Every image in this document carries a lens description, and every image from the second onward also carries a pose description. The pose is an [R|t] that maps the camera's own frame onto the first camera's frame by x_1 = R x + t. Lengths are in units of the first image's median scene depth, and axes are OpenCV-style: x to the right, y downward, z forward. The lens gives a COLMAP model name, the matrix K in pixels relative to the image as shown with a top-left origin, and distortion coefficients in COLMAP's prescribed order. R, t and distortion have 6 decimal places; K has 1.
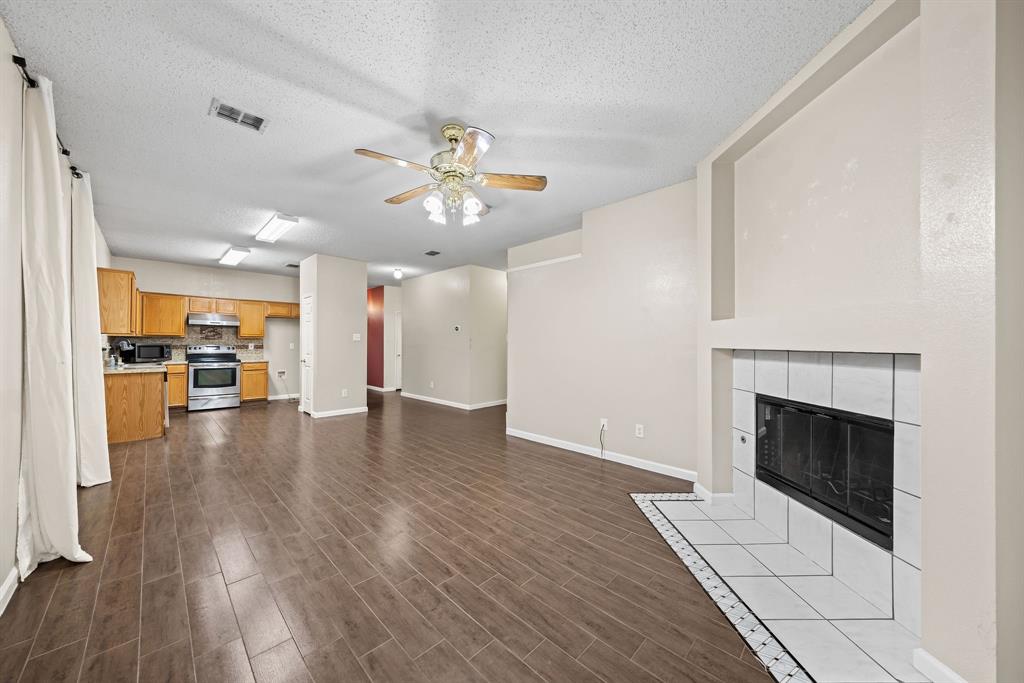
lens RADIAL K [[352.9, 0, 508.8], [0, 352.9, 345.1], [0, 0, 1]] dist [0.001441, -0.000257]
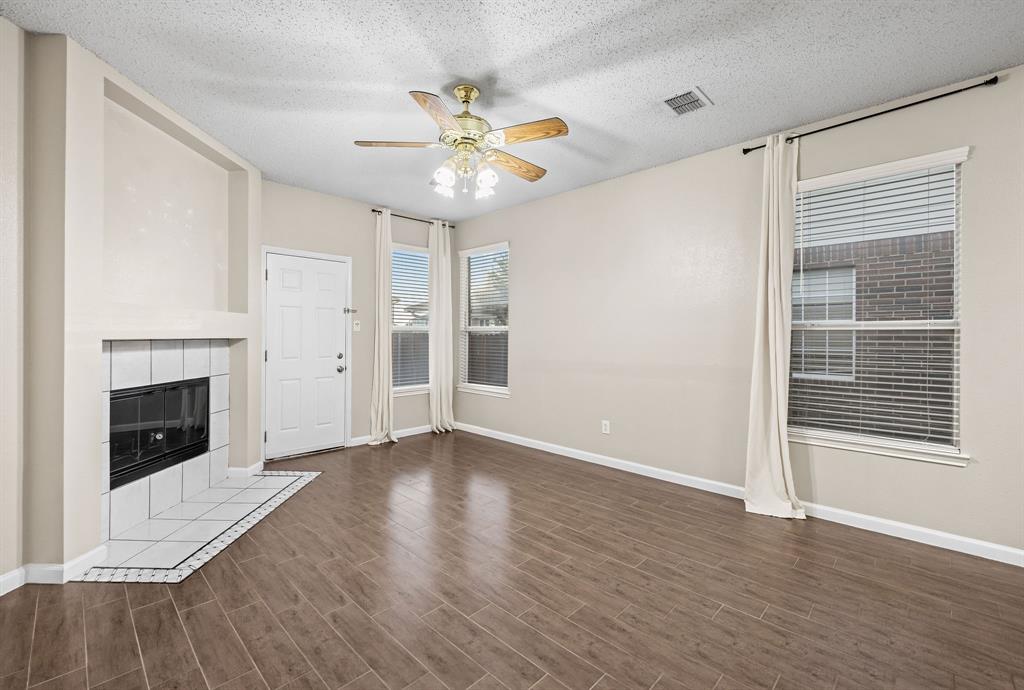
lens RADIAL K [[448.0, 0, 496.6], [0, 448.0, 336.0], [0, 0, 1]] dist [-0.000739, -0.000830]
pose [[-0.999898, -0.008687, 0.011334, -0.231040], [-0.008622, 0.999946, 0.005744, -0.010266], [-0.011384, 0.005646, -0.999919, 1.952914]]
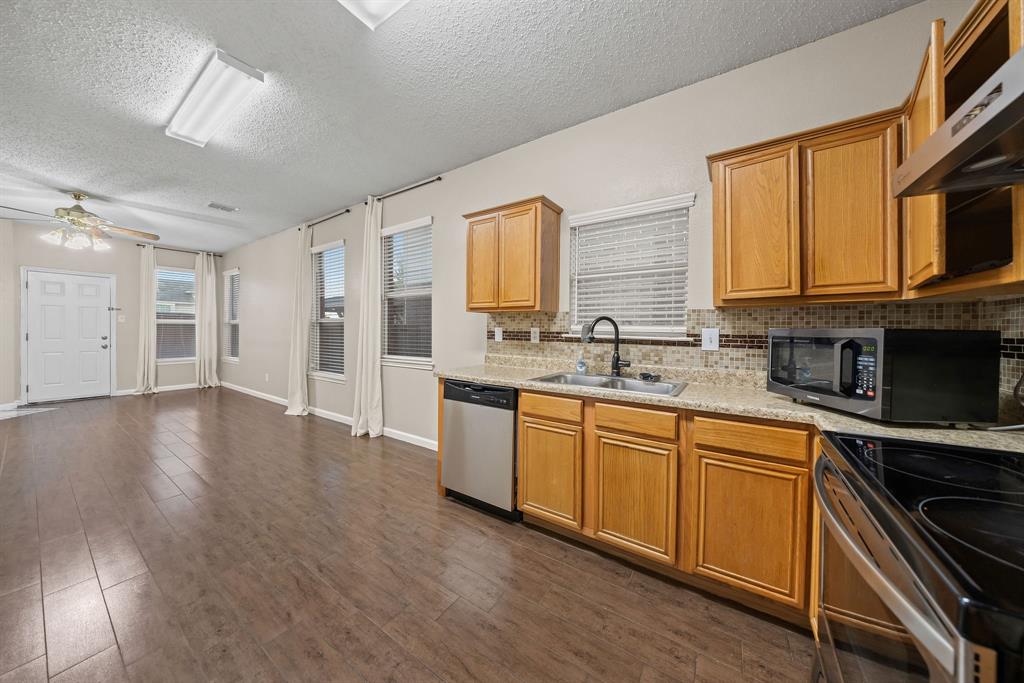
lens RADIAL K [[337.2, 0, 514.3], [0, 337.2, 332.7], [0, 0, 1]] dist [-0.002982, 0.000453]
pose [[-0.983650, -0.011084, -0.179750, -1.744170], [-0.013298, 0.999850, 0.011115, -0.005464], [0.179600, 0.013324, -0.983650, 2.701419]]
